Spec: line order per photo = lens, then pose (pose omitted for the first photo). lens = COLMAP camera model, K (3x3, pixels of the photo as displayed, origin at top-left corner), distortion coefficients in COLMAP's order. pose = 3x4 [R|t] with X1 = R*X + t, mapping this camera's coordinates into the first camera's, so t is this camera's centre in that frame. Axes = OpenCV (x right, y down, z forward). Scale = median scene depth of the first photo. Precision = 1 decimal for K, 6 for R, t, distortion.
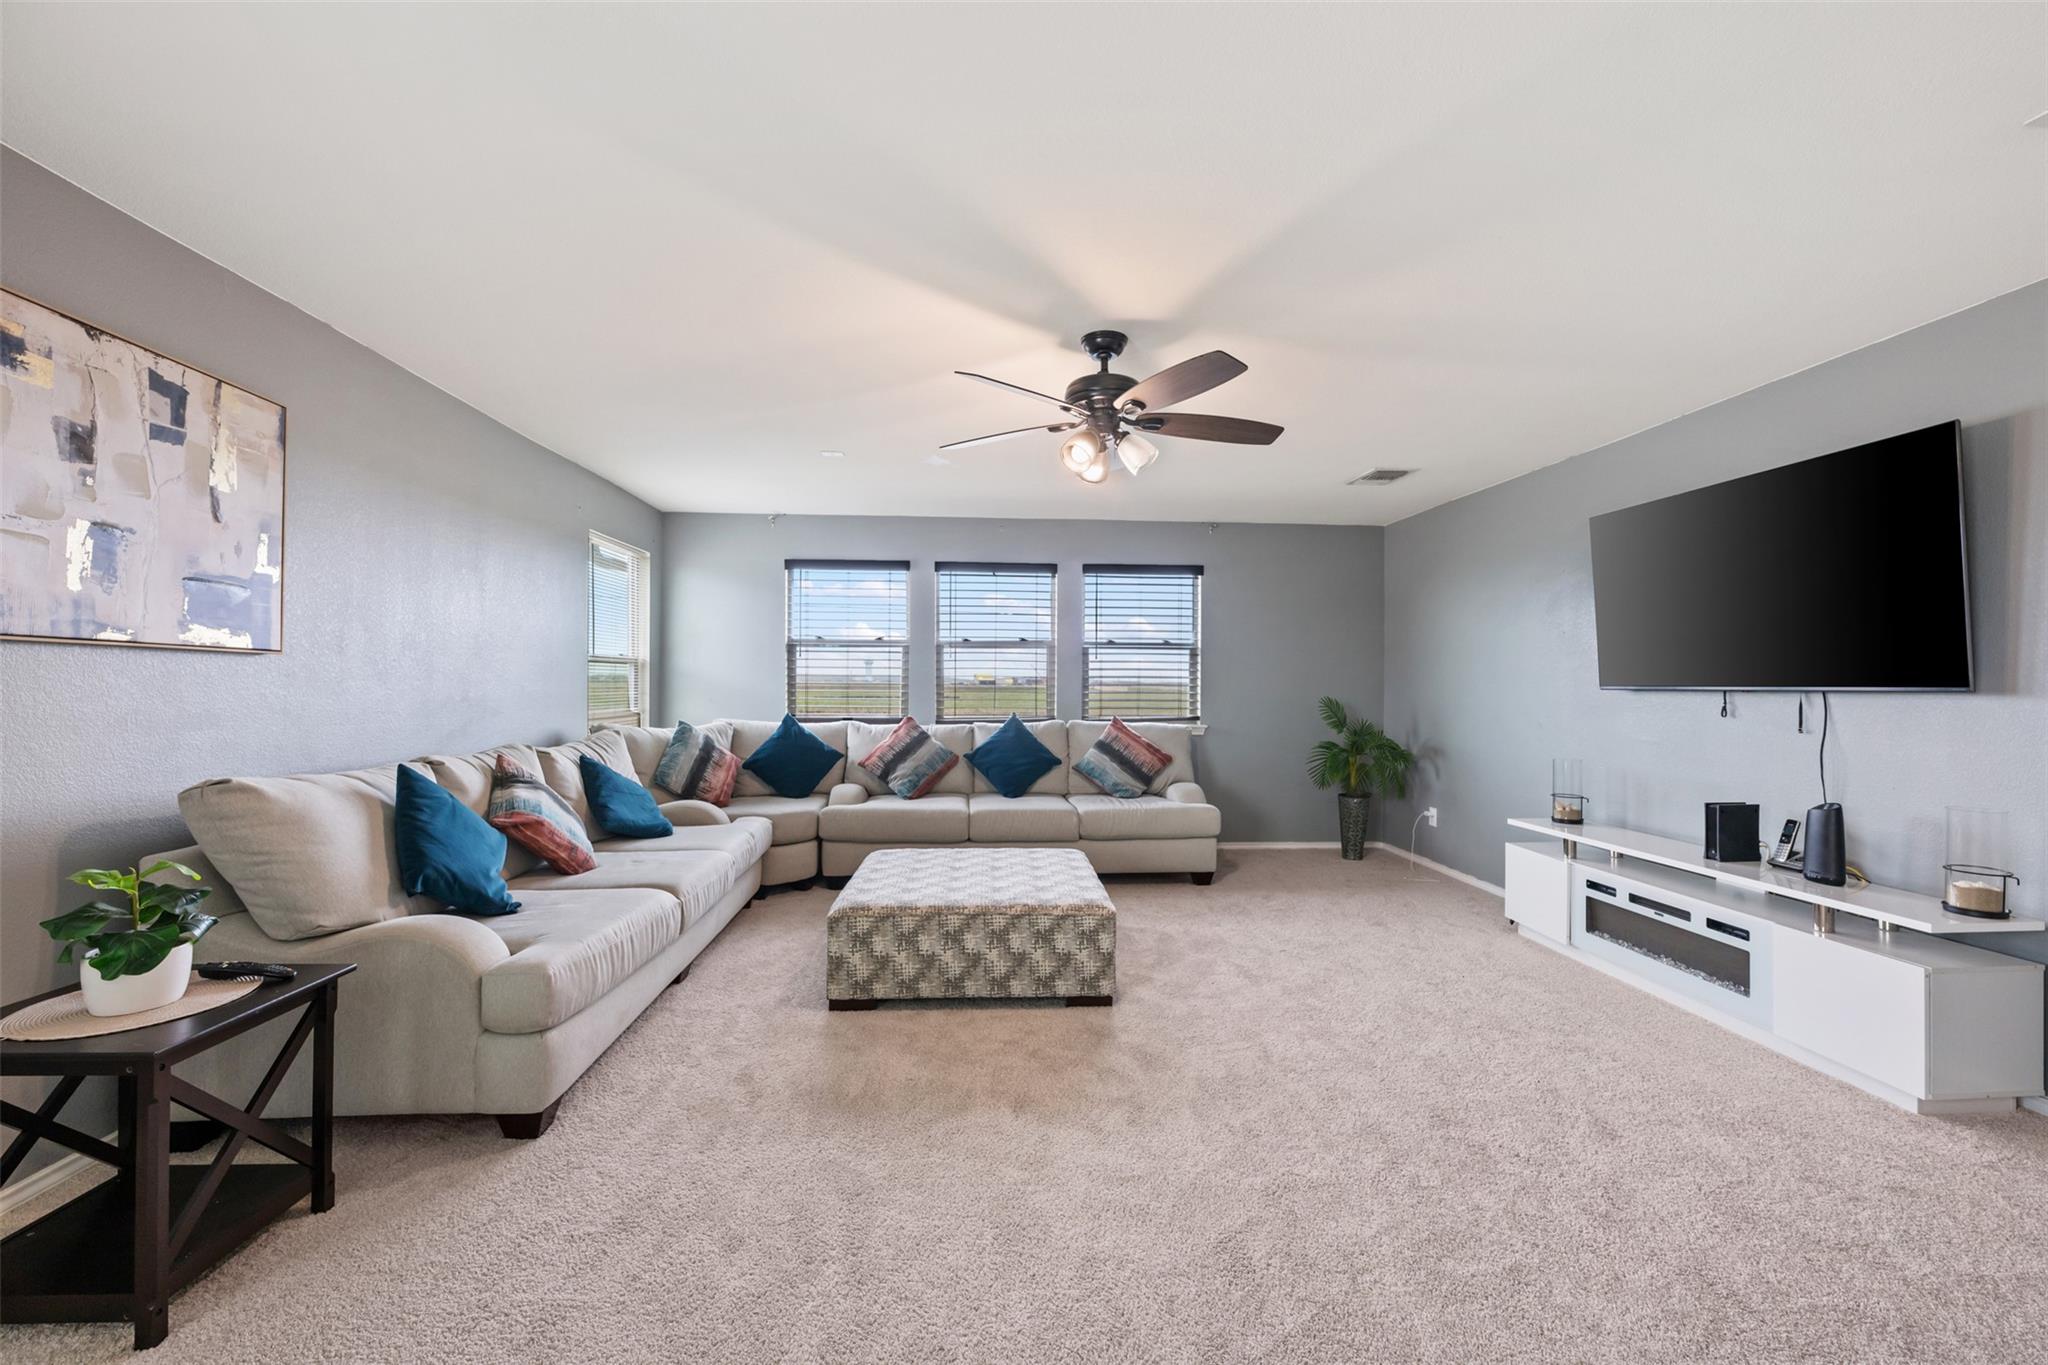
lens RADIAL K [[812.0, 0, 1015.7], [0, 812.0, 684.8], [0, 0, 1]] dist [-0.000125, -0.000576]
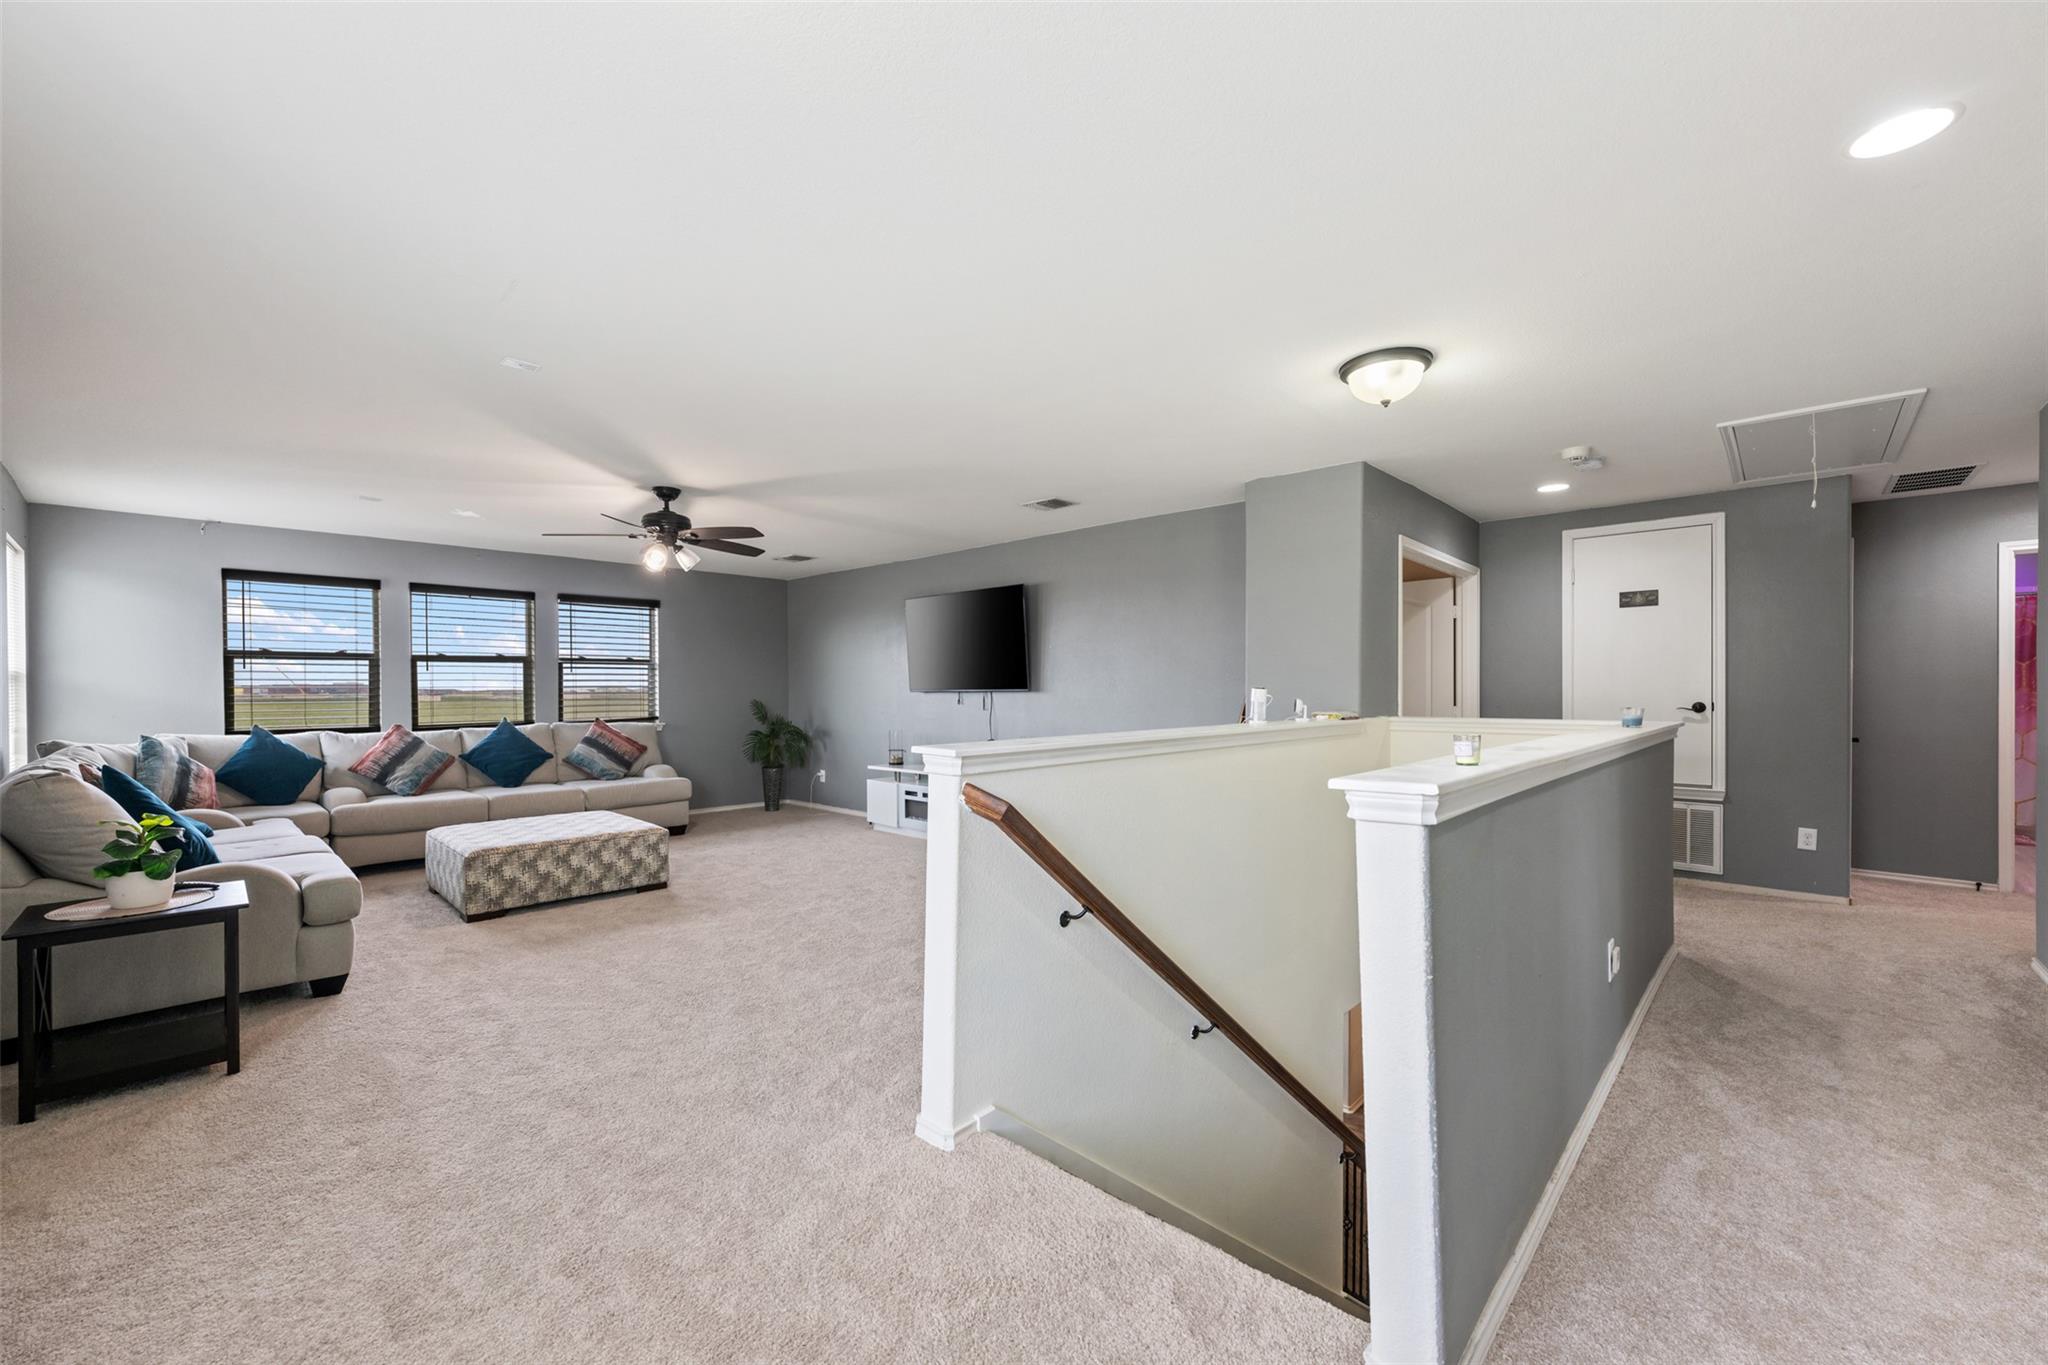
lens RADIAL K [[812.0, 0, 1024.1], [0, 812.0, 691.9], [0, 0, 1]] dist [-0.000125, -0.000576]
pose [[0.726631, -0.013078, 0.686904, -0.284905], [0.011921, 0.999908, 0.006427, -0.002226], [-0.686925, 0.003519, 0.726720, -0.411427]]
